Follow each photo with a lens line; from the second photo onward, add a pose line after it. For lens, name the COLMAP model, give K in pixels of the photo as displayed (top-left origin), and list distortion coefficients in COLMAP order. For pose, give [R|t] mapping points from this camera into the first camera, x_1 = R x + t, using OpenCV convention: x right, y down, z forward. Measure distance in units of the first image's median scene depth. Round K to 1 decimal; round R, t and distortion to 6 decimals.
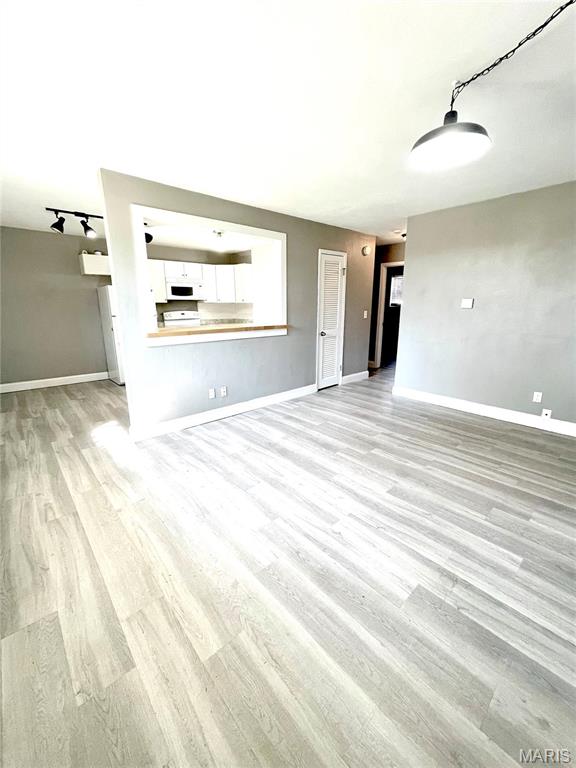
lens RADIAL K [[308.7, 0, 286.0], [0, 308.7, 382.8], [0, 0, 1]] dist [0.000036, -0.000107]
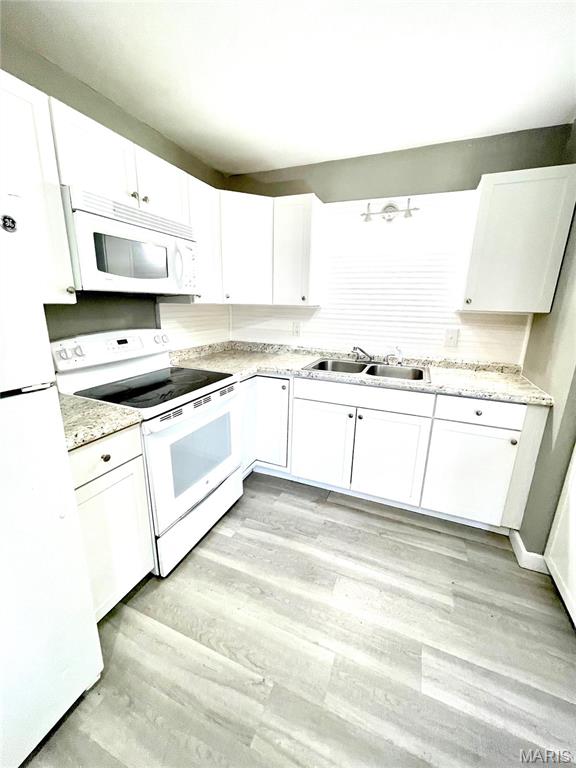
lens RADIAL K [[308.4, 0, 289.0], [0, 308.4, 380.5], [0, 0, 1]] dist [0.000088, -0.000185]
pose [[0.905749, -0.082004, 0.415805, -0.502302], [0.079975, 0.996547, 0.022327, -0.288128], [-0.416200, 0.013032, 0.909180, 1.074364]]
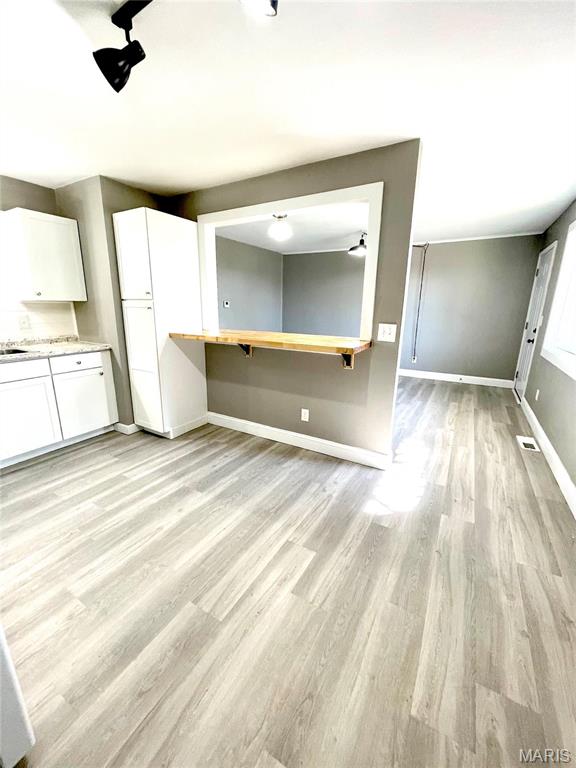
lens RADIAL K [[310.8, 0, 286.3], [0, 310.8, 380.4], [0, 0, 1]] dist [-0.002902, -0.000283]
pose [[-0.302835, -0.220566, 0.927168, -0.904087], [0.229840, 0.927234, 0.295653, -0.274906], [-0.924913, 0.302635, -0.230104, 1.093396]]
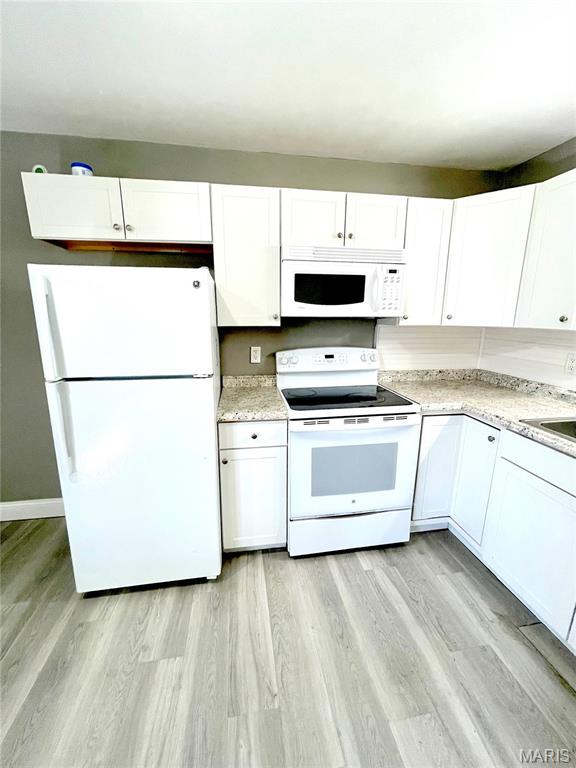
lens RADIAL K [[308.7, 0, 286.0], [0, 308.7, 382.8], [0, 0, 1]] dist [0.000036, -0.000107]
pose [[0.838252, 0.124456, -0.530890, -0.298128], [-0.142371, 0.989787, 0.007238, -0.301308], [0.526369, 0.069516, 0.847410, 1.086328]]
